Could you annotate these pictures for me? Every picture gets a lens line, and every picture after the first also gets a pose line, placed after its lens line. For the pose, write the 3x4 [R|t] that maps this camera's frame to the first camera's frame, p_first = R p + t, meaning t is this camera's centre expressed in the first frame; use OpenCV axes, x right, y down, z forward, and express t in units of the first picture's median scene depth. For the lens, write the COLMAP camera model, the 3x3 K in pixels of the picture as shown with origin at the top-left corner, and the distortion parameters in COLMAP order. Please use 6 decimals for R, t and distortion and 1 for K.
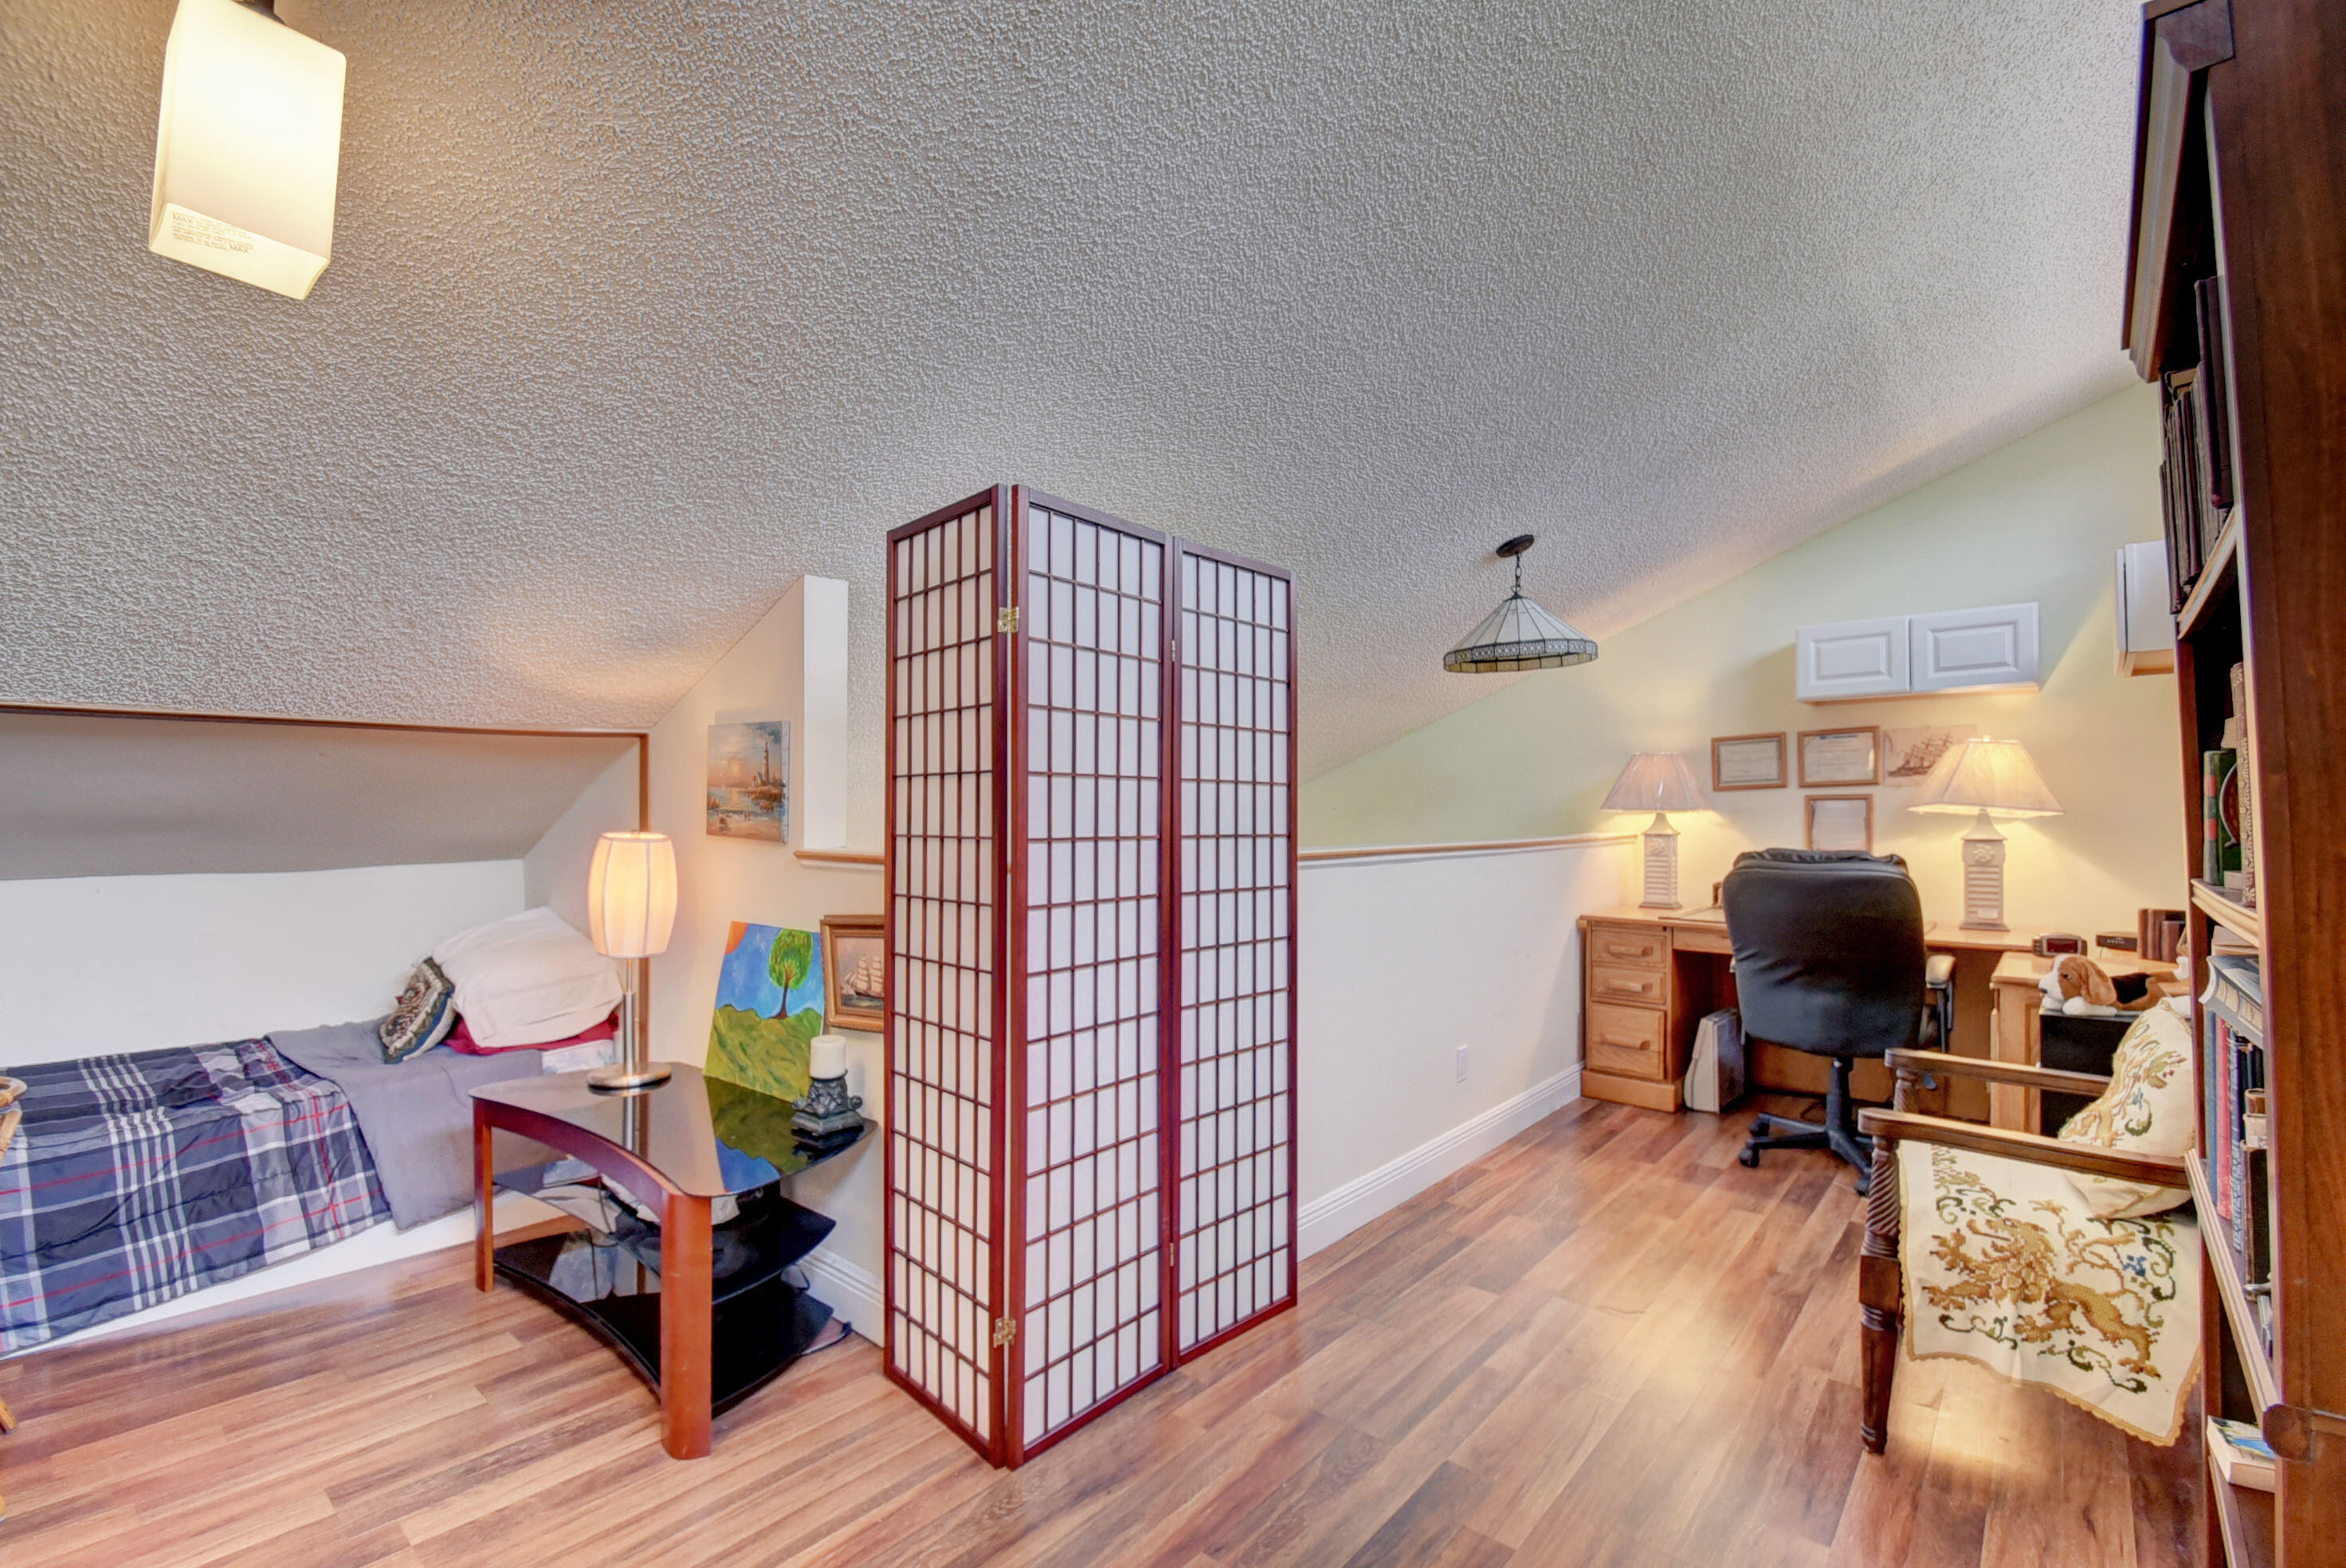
lens RADIAL K [[1037.7, 0, 1169.5], [0, 1037.7, 812.3], [0, 0, 1]] dist [0.001580, -0.008439]
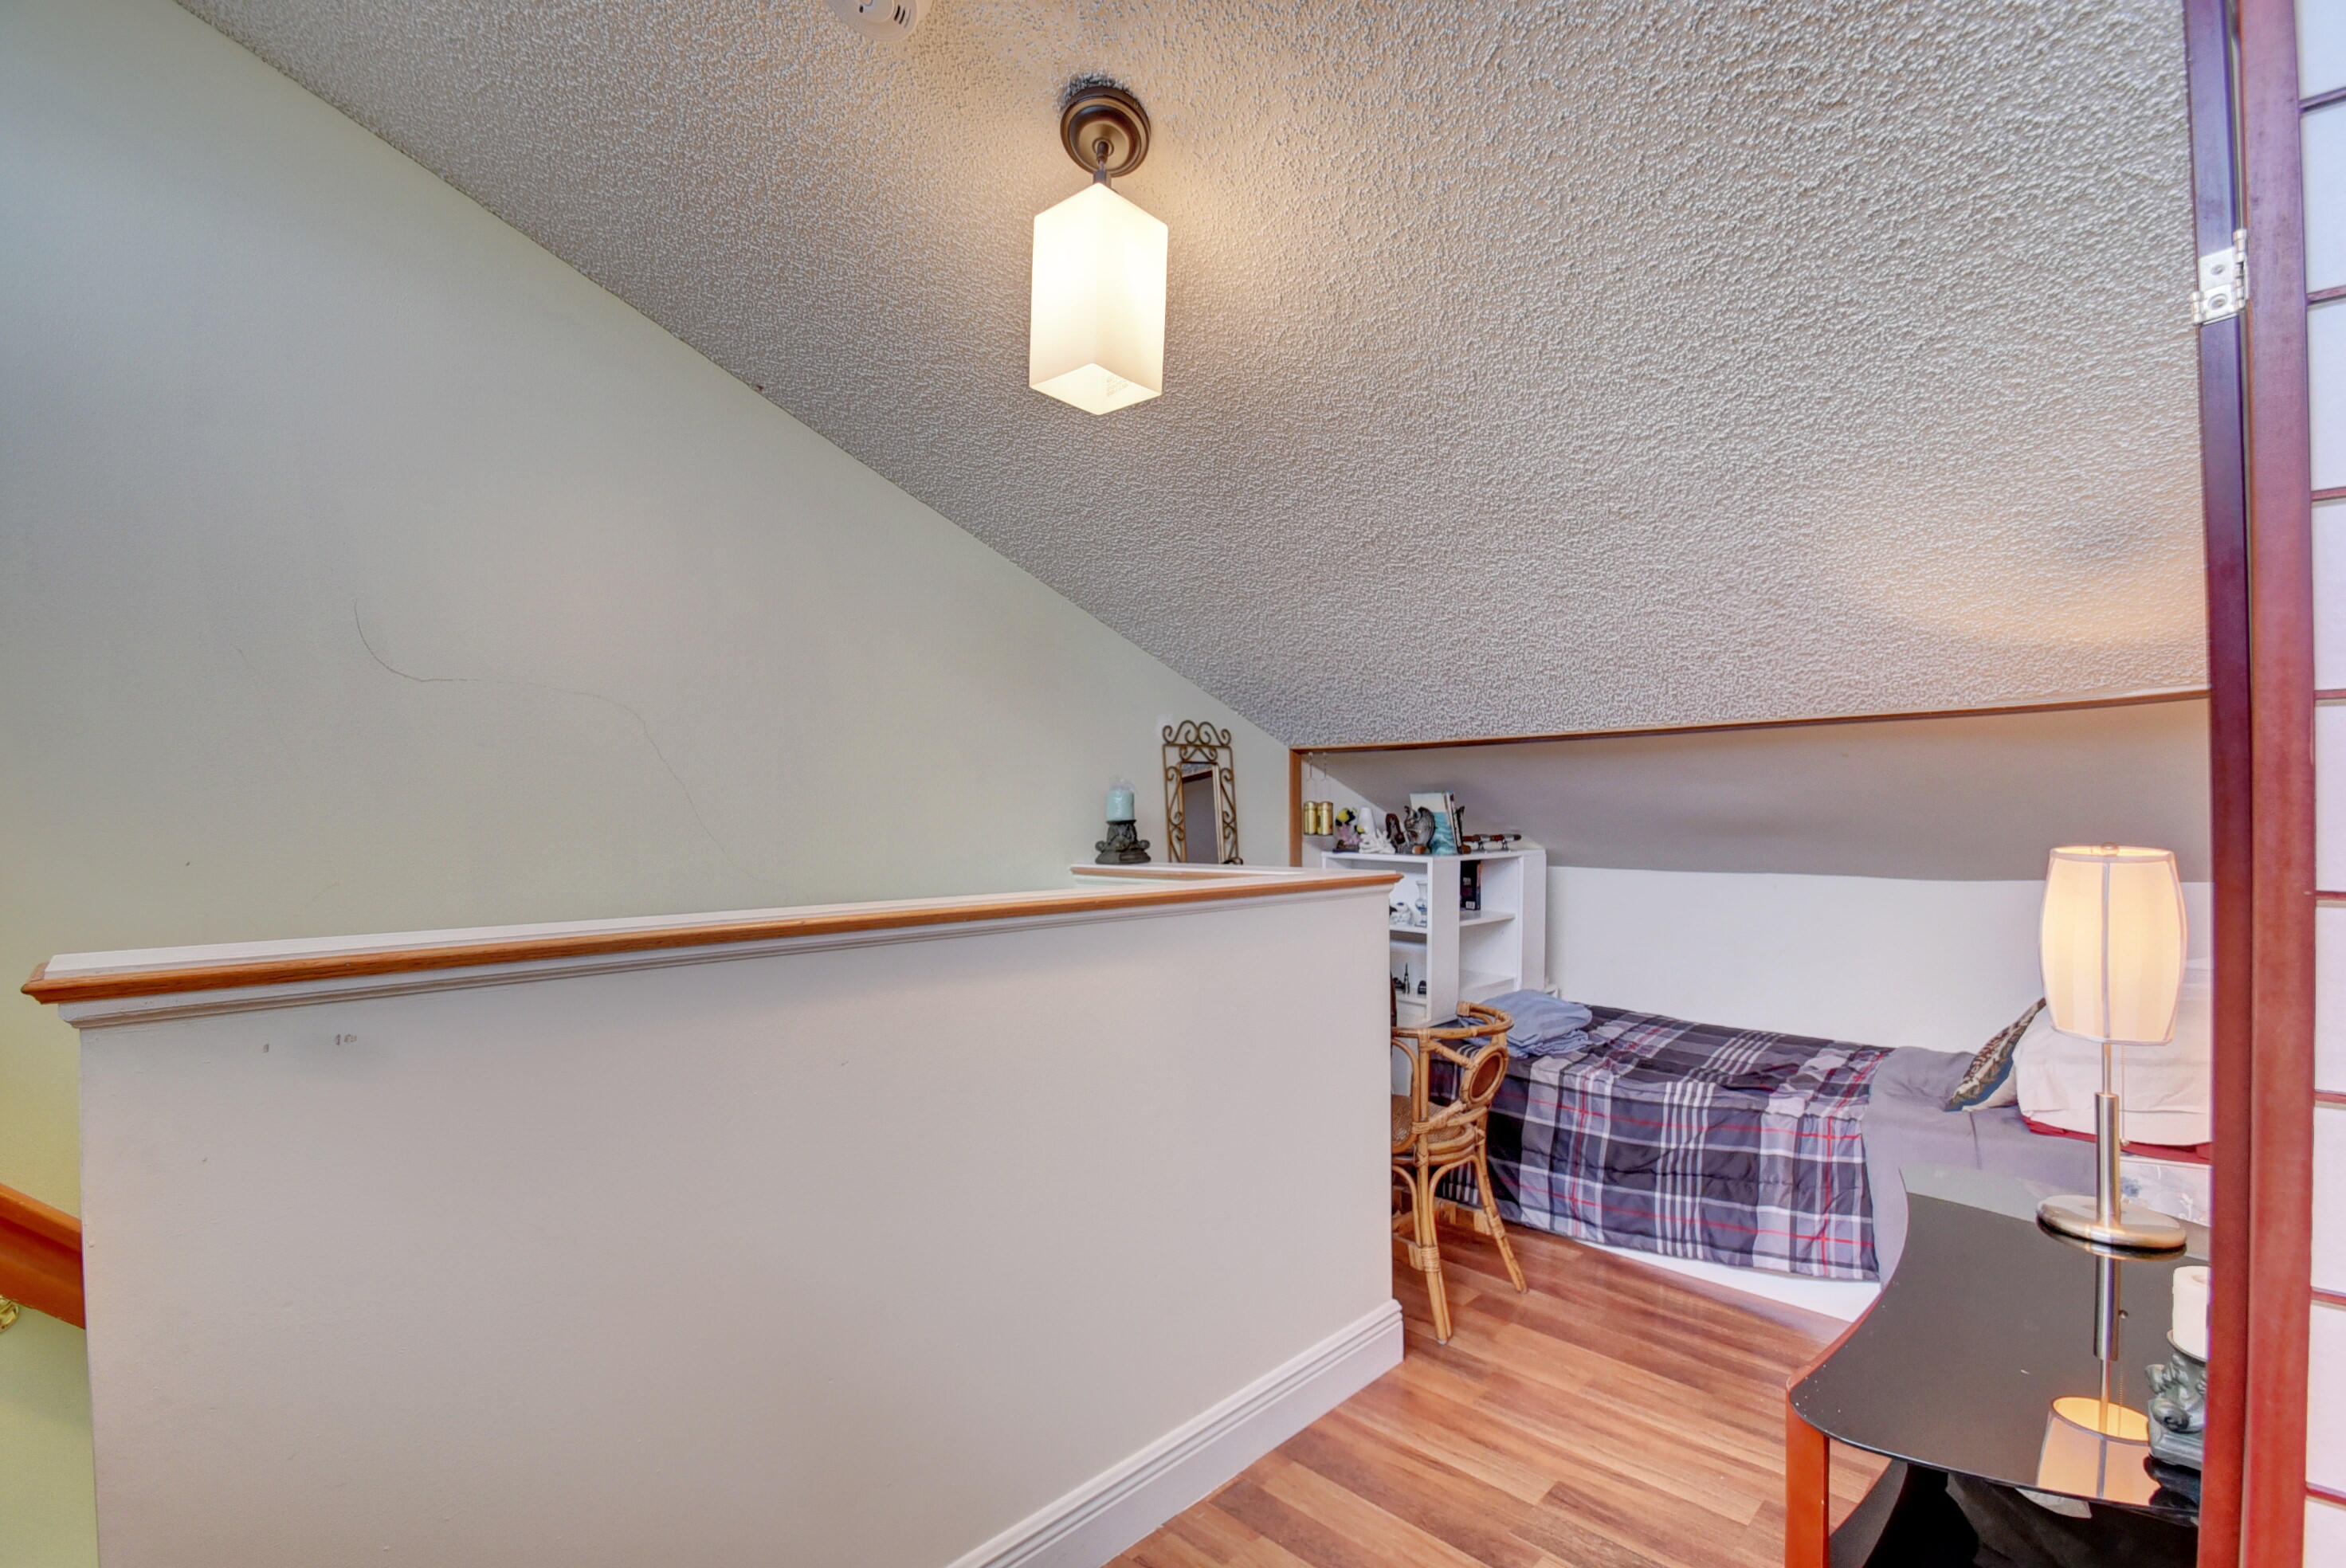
lens RADIAL K [[1037.7, 0, 1169.5], [0, 1037.7, 812.3], [0, 0, 1]] dist [0.001580, -0.008439]
pose [[-0.065061, -0.002989, -0.997877, 0.173523], [0.005217, 0.999981, -0.003335, -0.002507], [0.997868, -0.005423, -0.065044, 0.517157]]
